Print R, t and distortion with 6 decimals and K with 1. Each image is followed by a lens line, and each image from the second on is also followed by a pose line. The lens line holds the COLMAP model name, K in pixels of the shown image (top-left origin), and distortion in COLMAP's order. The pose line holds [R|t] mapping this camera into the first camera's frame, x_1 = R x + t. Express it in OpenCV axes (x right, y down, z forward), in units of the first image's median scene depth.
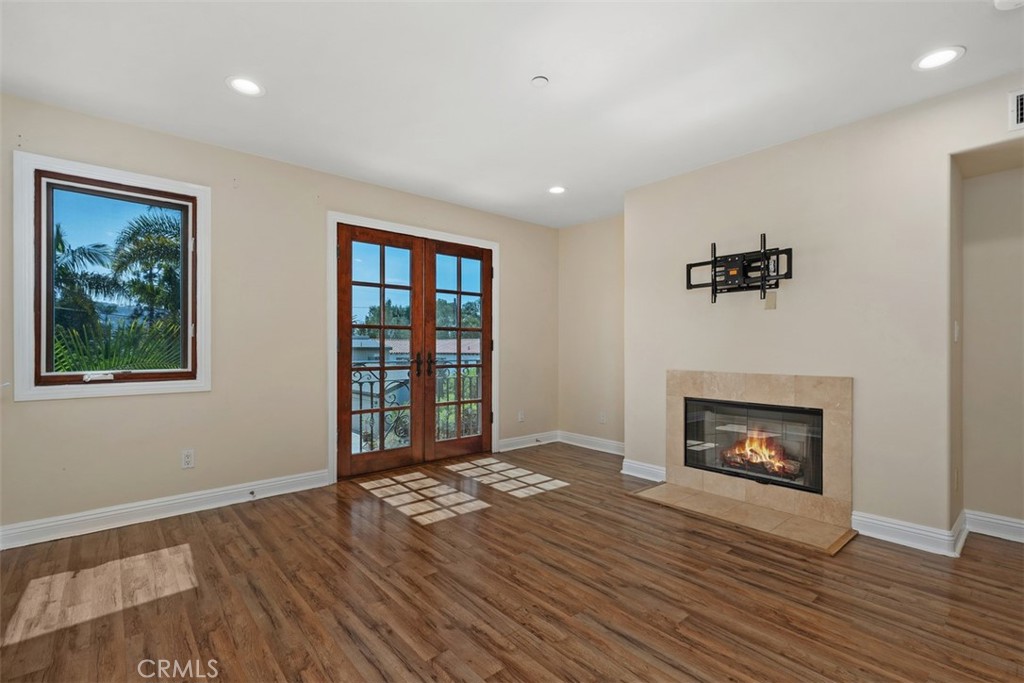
lens RADIAL K [[468.9, 0, 513.0], [0, 468.9, 349.1], [0, 0, 1]] dist [0.014908, 0.000703]
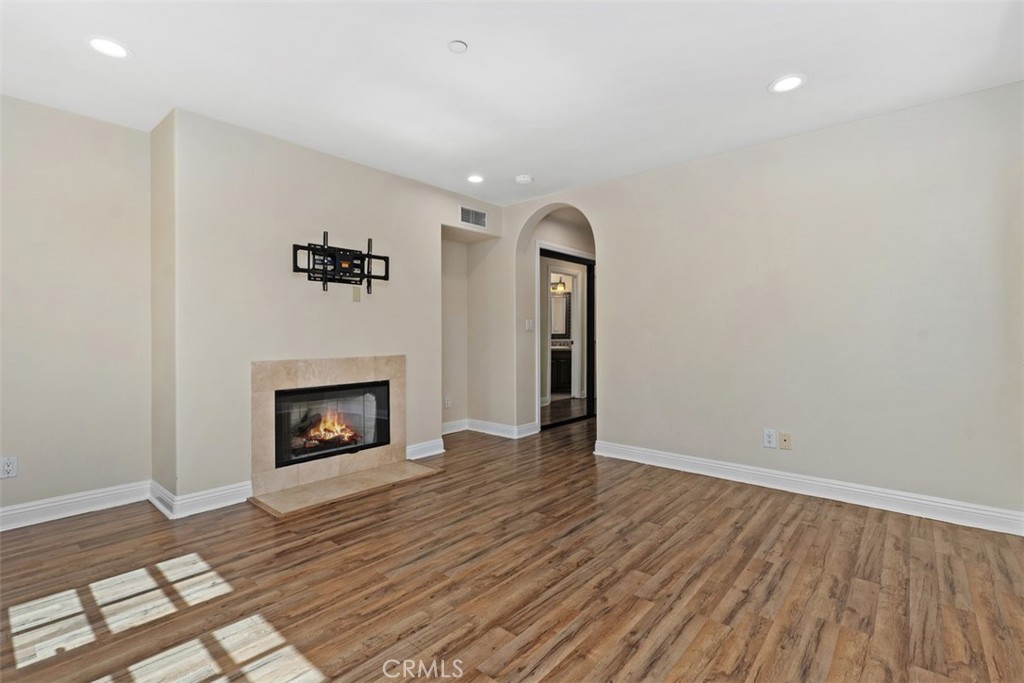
lens RADIAL K [[468.9, 0, 512.8], [0, 468.9, 332.3], [0, 0, 1]] dist [0.014908, 0.000703]
pose [[-0.151309, 0.002330, 0.988484, -0.653543], [0.005036, 0.999986, -0.001587, -0.004736], [-0.988474, 0.004738, -0.151318, 0.773039]]
